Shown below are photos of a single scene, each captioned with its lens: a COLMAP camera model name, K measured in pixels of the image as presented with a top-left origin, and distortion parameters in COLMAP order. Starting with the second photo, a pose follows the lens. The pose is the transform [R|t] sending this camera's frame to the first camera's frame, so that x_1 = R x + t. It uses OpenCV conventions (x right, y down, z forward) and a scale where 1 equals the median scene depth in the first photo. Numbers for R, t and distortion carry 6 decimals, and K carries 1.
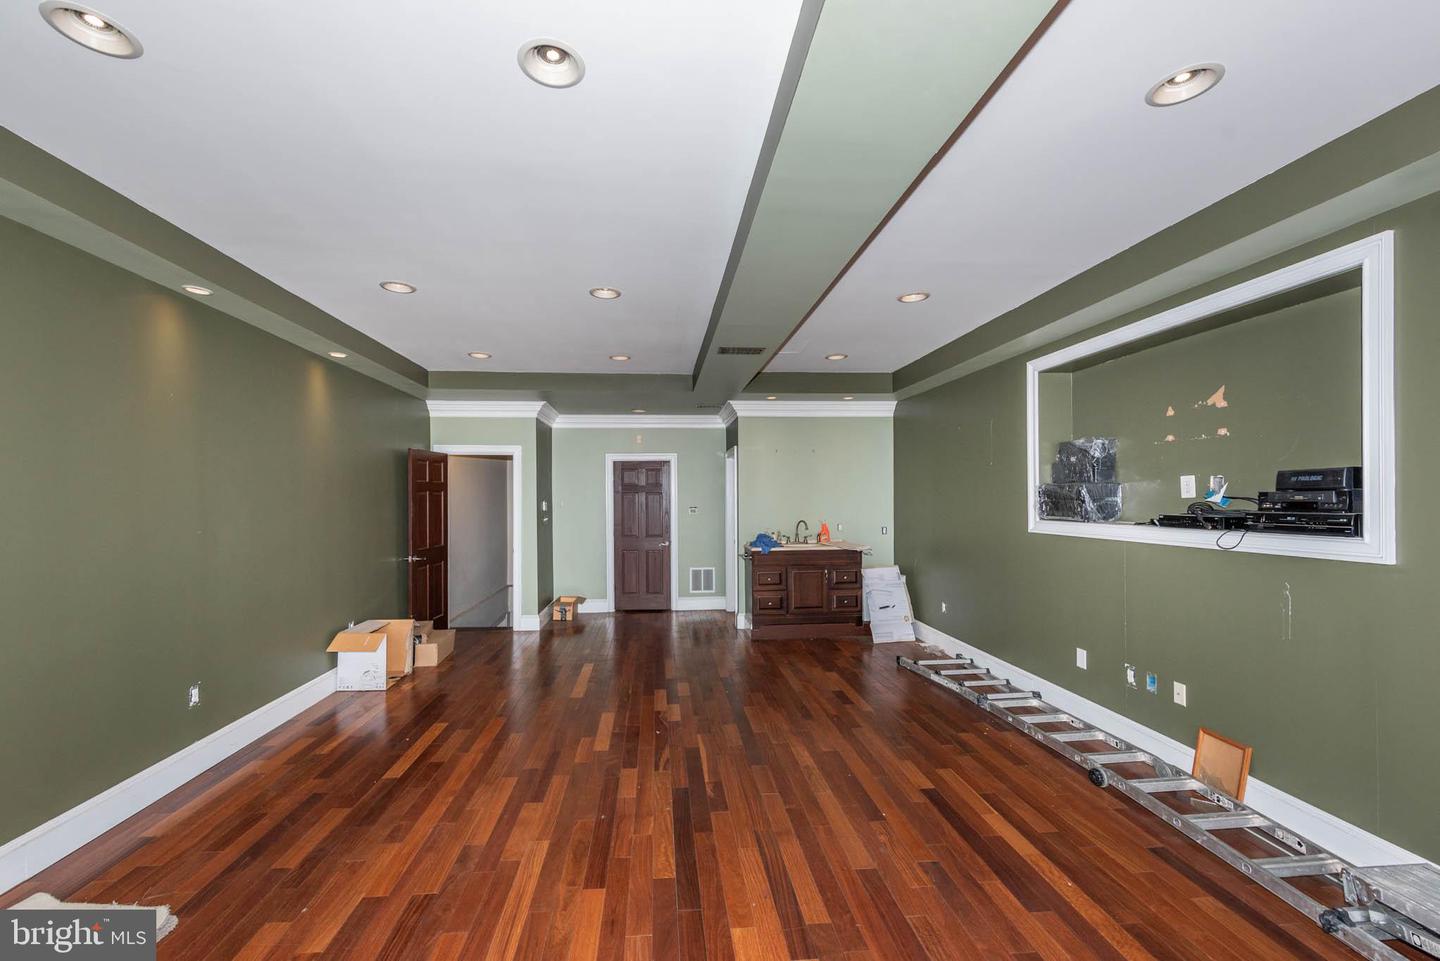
lens RADIAL K [[625.1, 0, 712.5], [0, 625.1, 485.1], [0, 0, 1]] dist [0.001931, 0.000168]
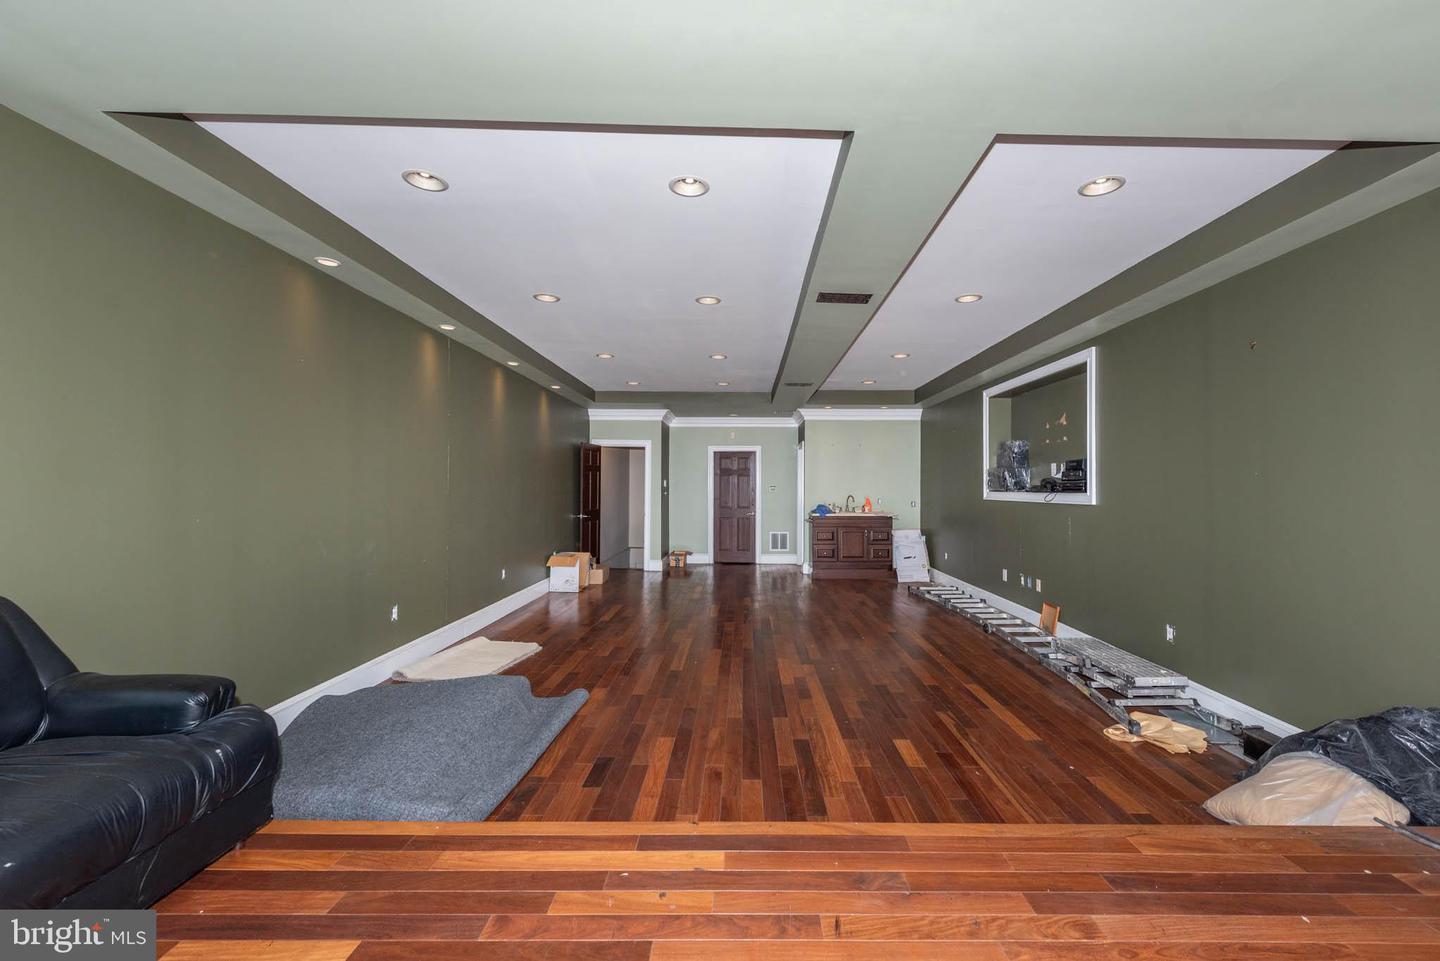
lens RADIAL K [[625.1, 0, 712.5], [0, 625.1, 485.1], [0, 0, 1]] dist [0.001931, 0.000168]
pose [[0.990100, 0.013490, -0.139713, 0.035154], [-0.010979, 0.999764, 0.018733, 0.011728], [0.139933, -0.017013, 0.990015, -0.425946]]
